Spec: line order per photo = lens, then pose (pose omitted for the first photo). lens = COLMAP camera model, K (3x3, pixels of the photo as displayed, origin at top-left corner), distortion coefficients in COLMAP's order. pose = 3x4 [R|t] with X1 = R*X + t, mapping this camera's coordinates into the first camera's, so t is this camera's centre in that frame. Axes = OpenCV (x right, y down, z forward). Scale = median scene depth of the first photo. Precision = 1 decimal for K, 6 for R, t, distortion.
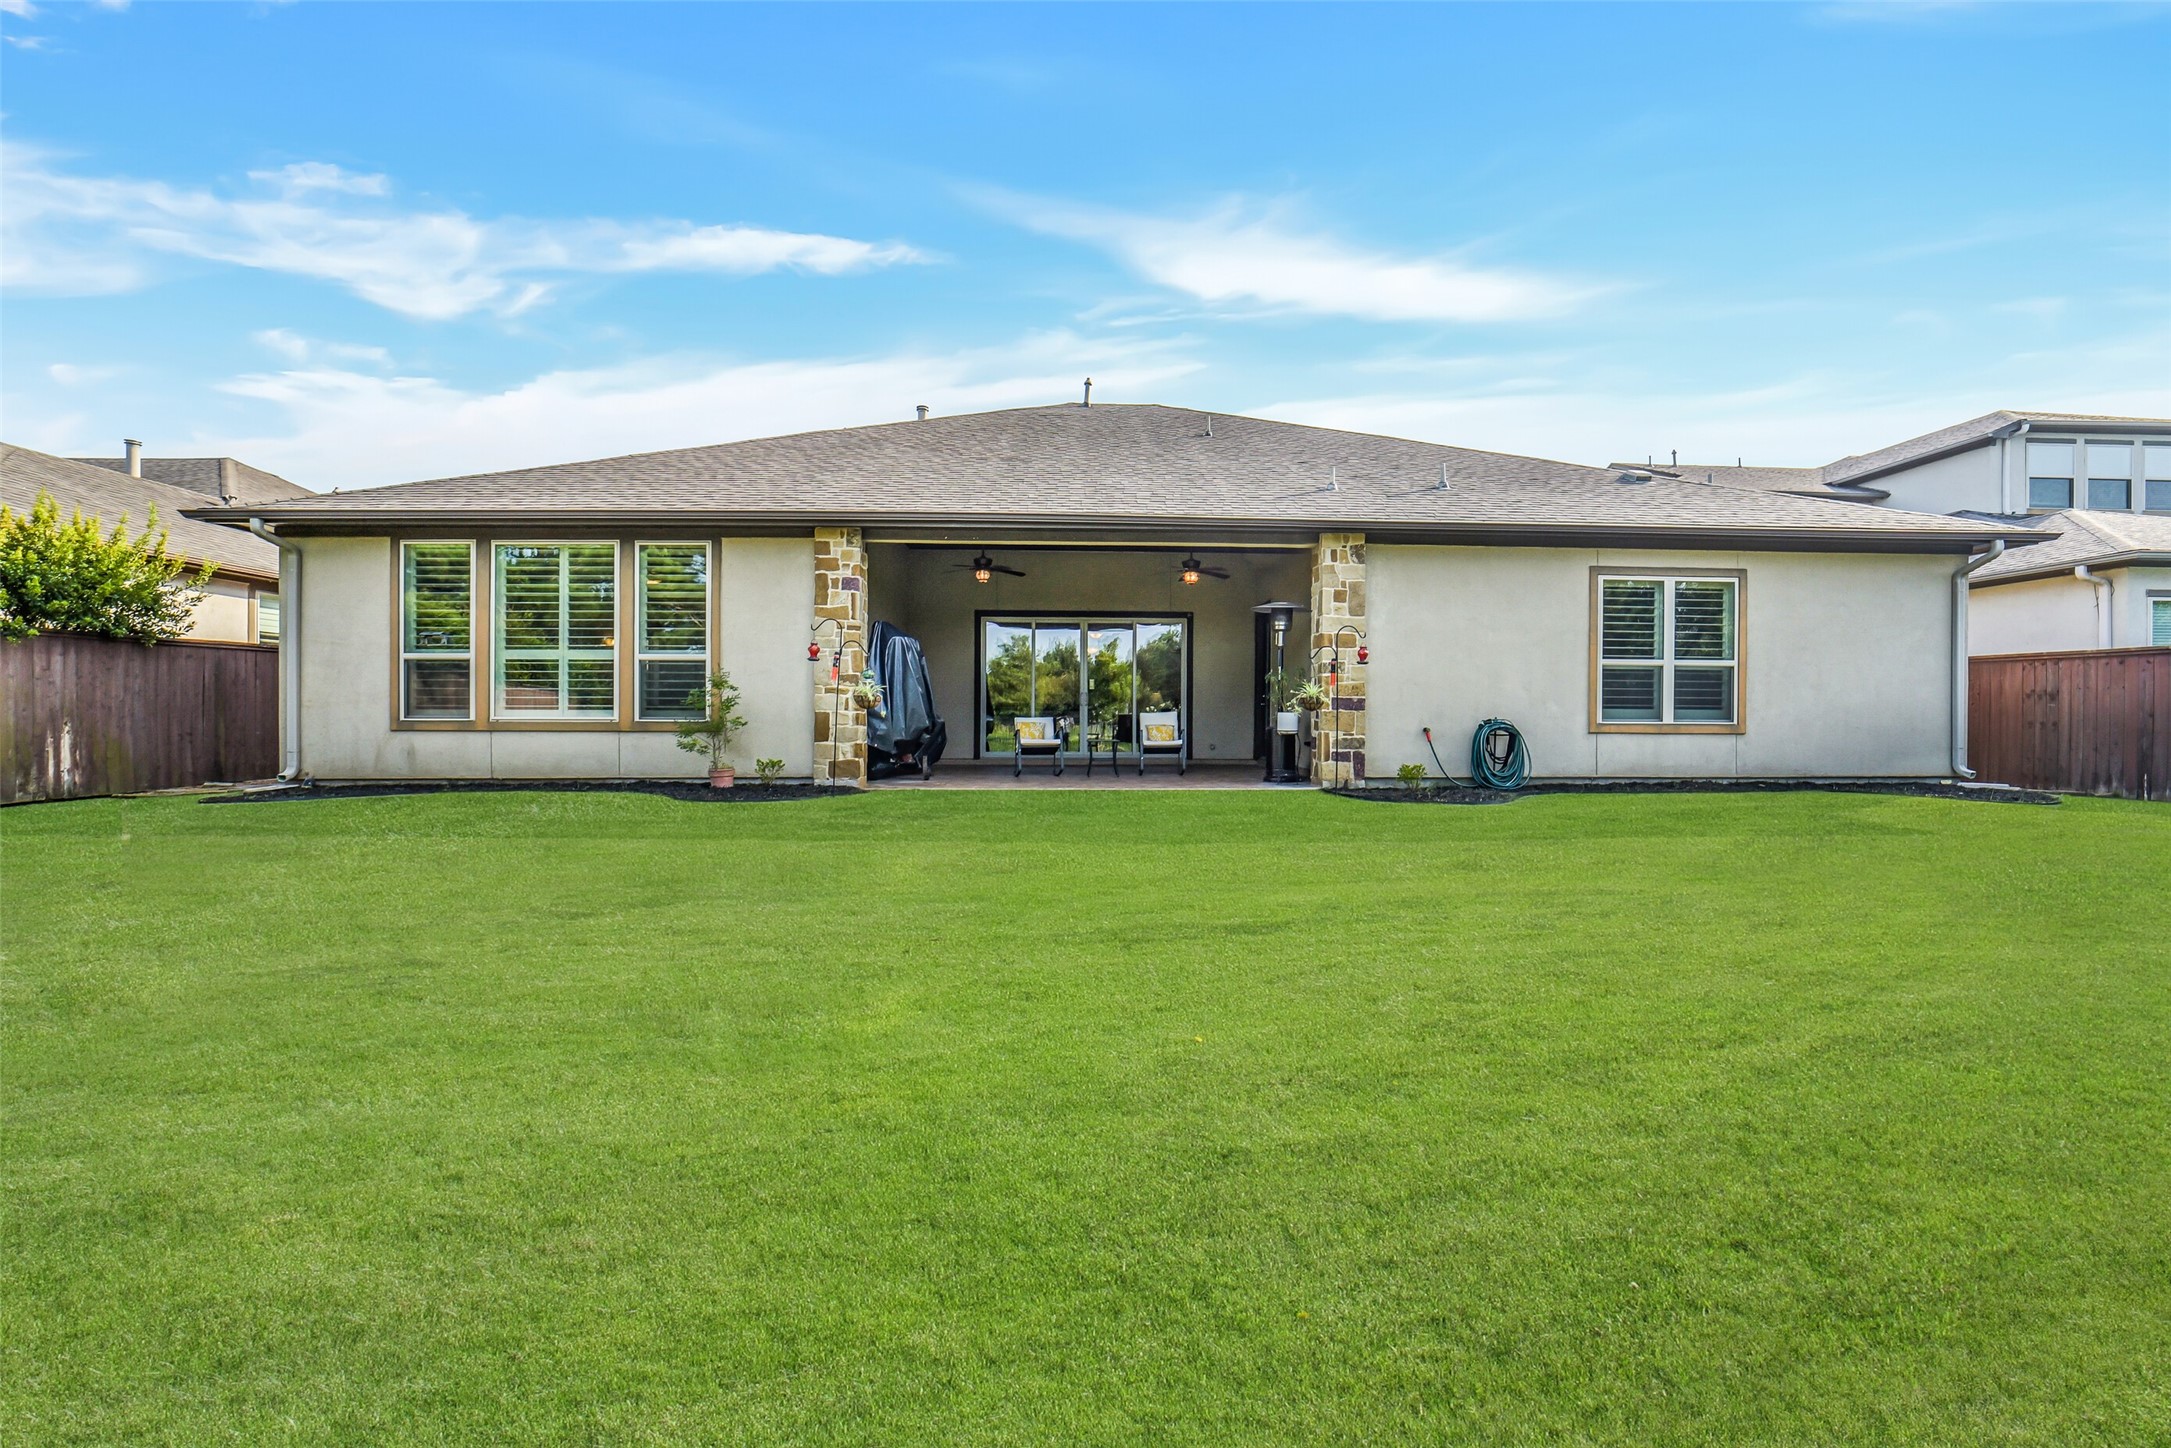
lens RADIAL K [[852.1, 0, 1106.9], [0, 852.1, 719.5], [0, 0, 1]] dist [-0.017905, 0.002624]
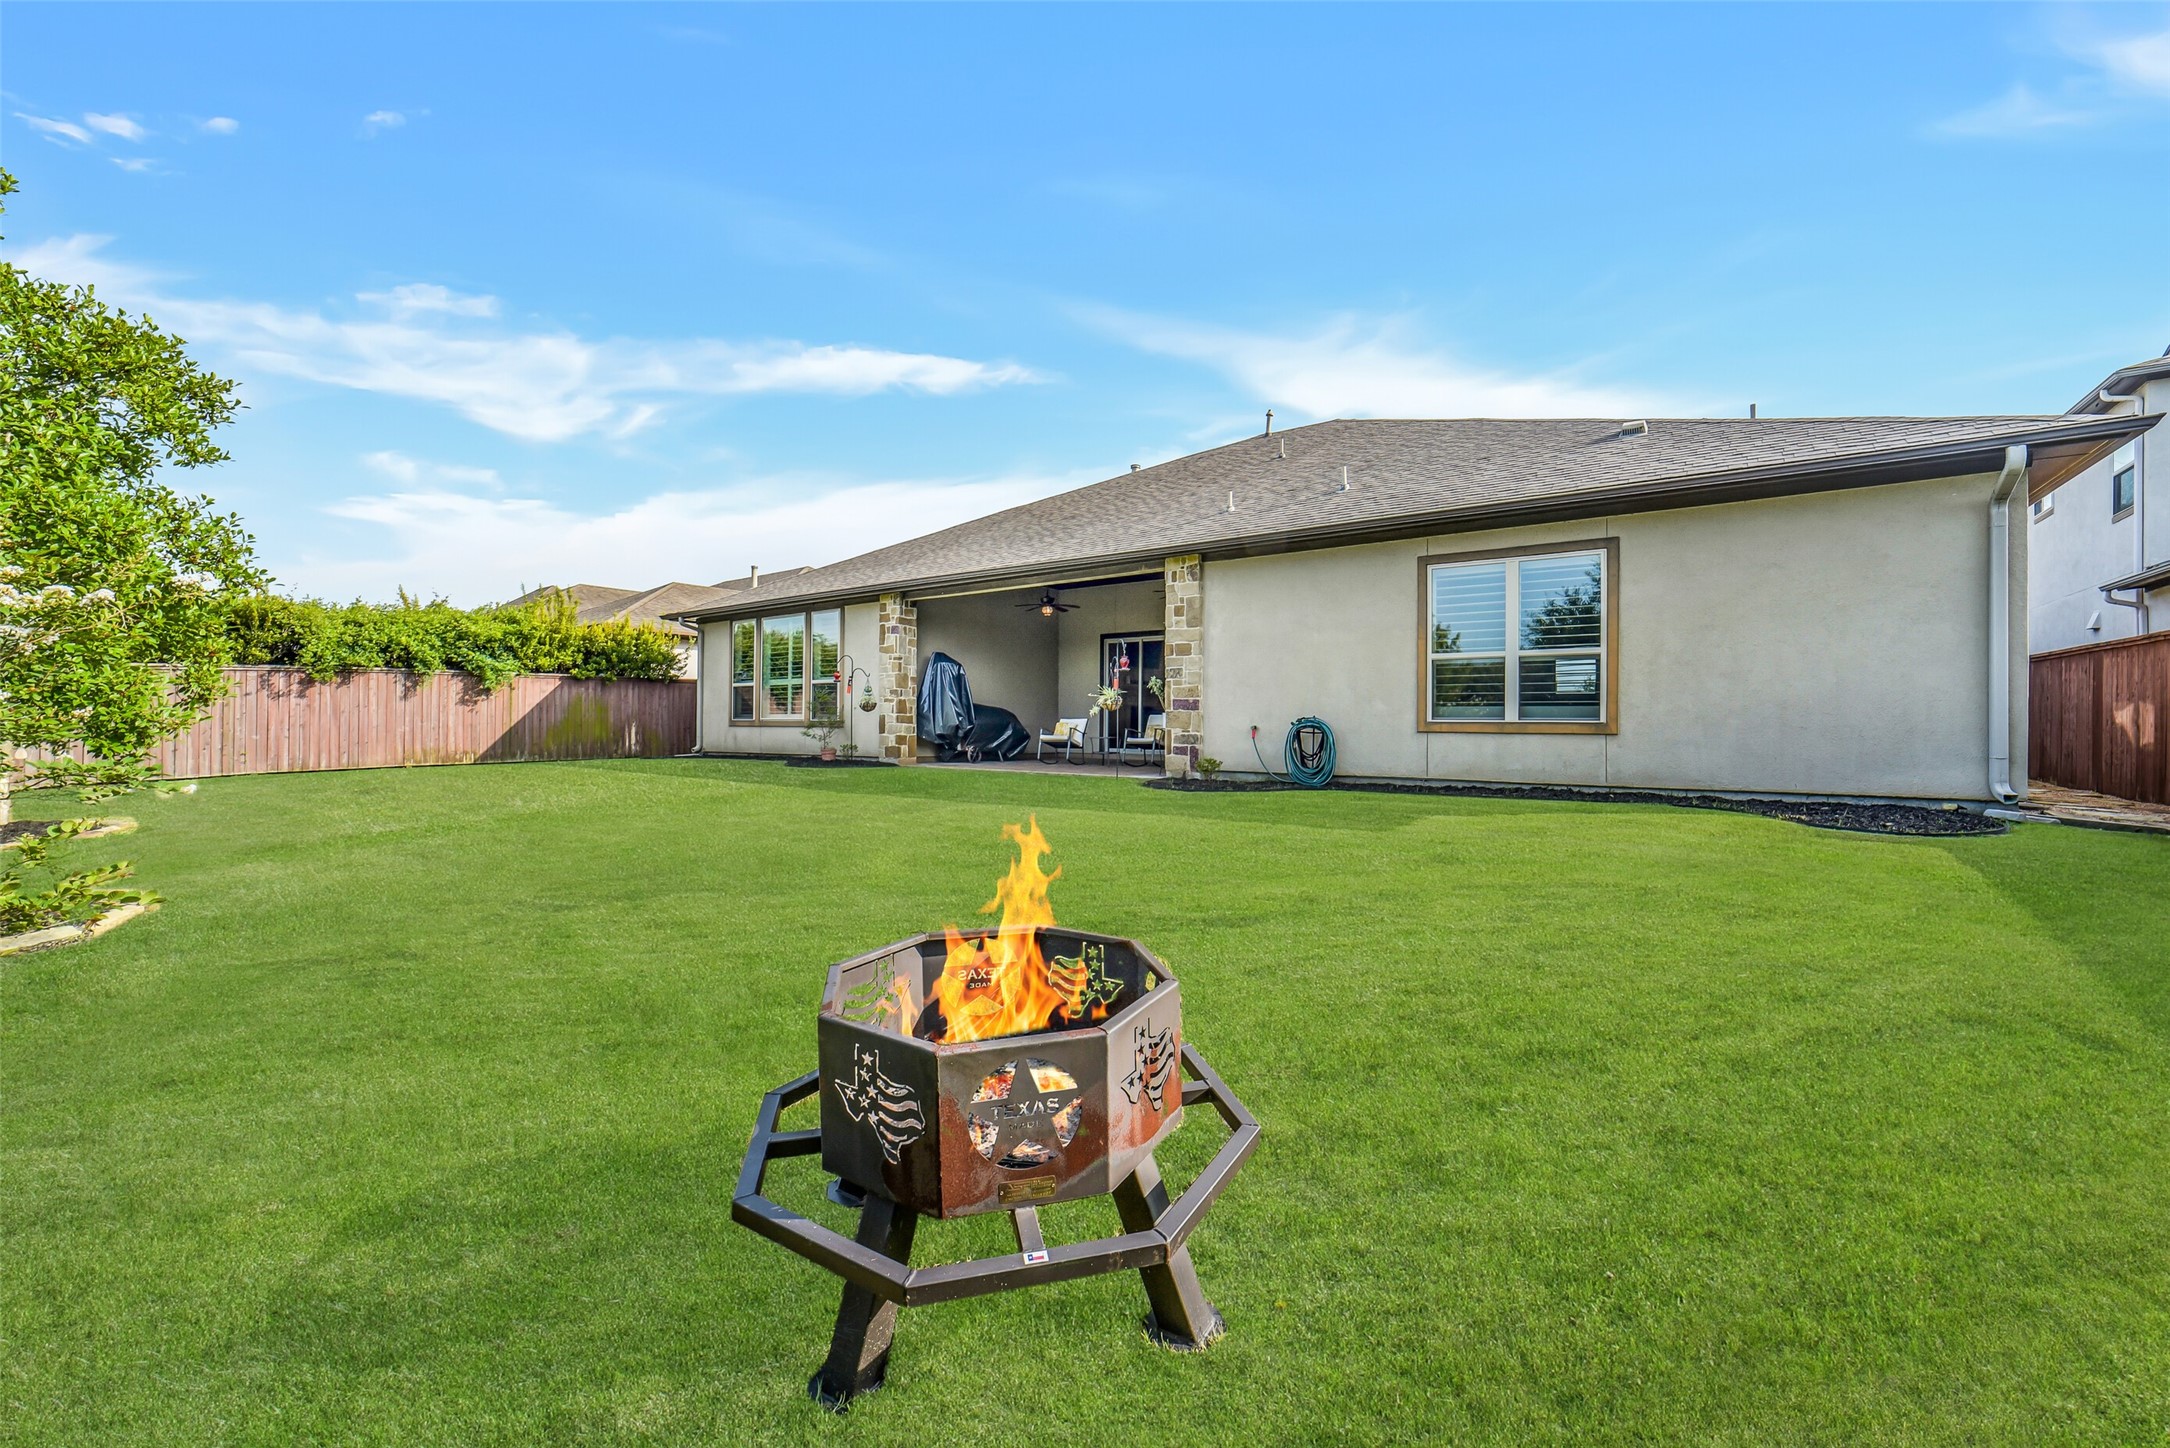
lens RADIAL K [[851.7, 0, 1100.1], [0, 851.7, 712.1], [0, 0, 1]] dist [-0.017905, 0.002624]
pose [[0.791015, -0.007230, -0.611754, 0.893462], [-0.002732, 0.999878, -0.015351, 0.009394], [0.611790, 0.013814, 0.790899, 0.026022]]
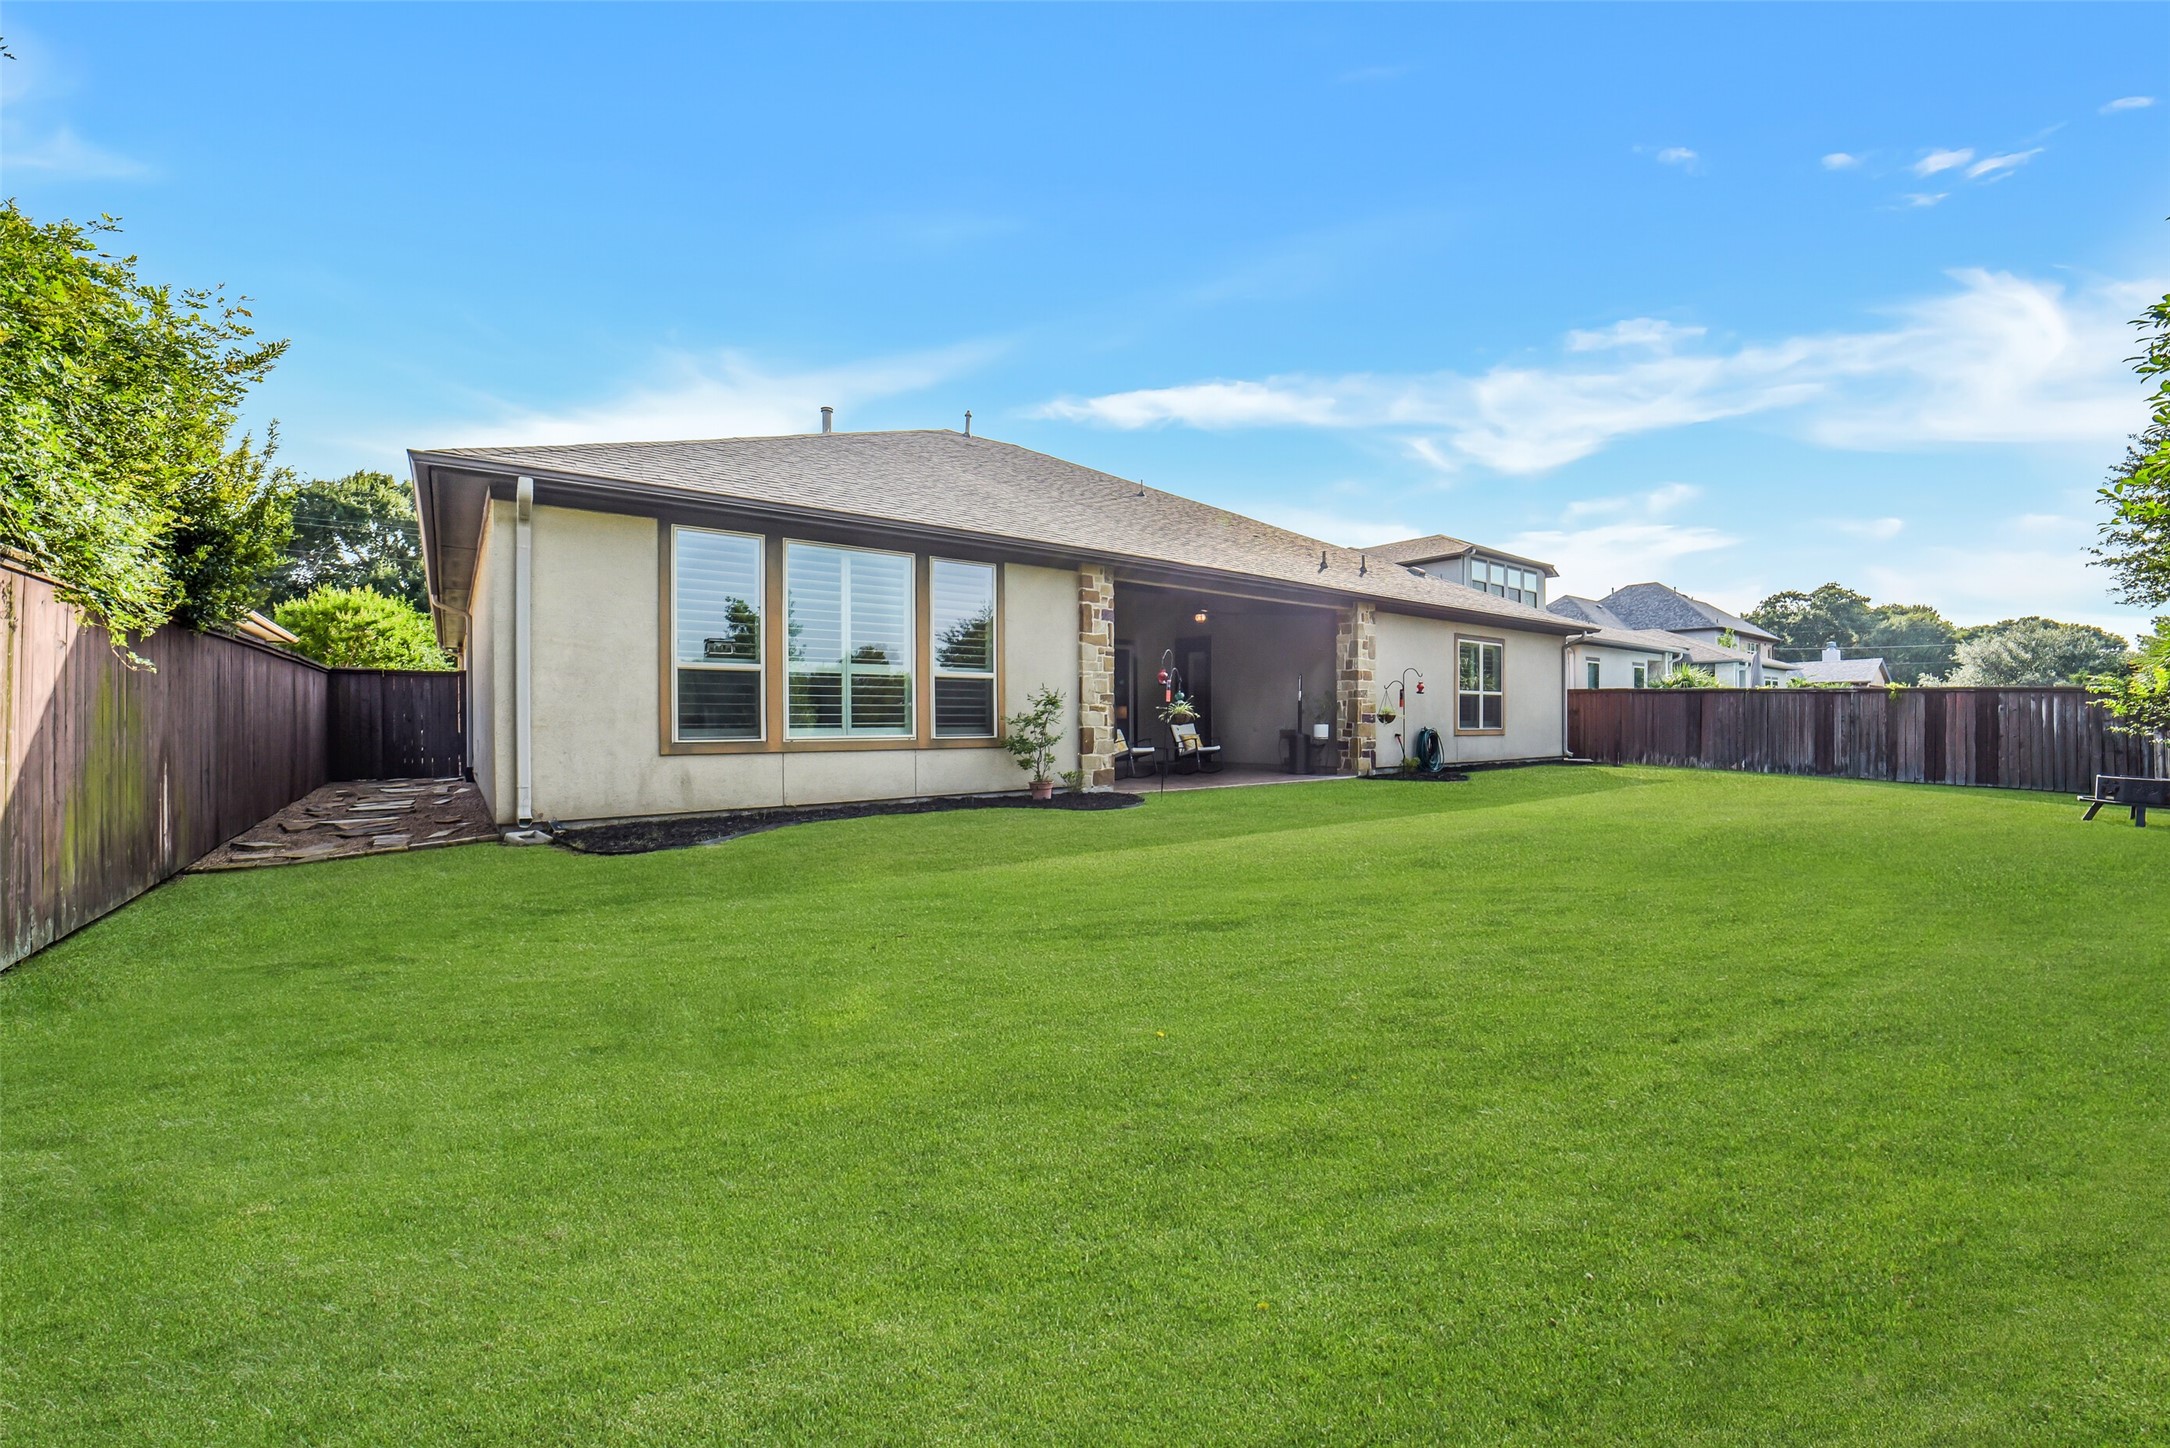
lens RADIAL K [[851.7, 0, 1121.4], [0, 851.7, 723.8], [0, 0, 1]] dist [-0.017905, 0.002624]
pose [[0.806275, -0.007465, 0.591493, -0.941184], [0.011834, 0.999924, -0.003512, -0.009110], [-0.591422, 0.009831, 0.806302, 0.064899]]
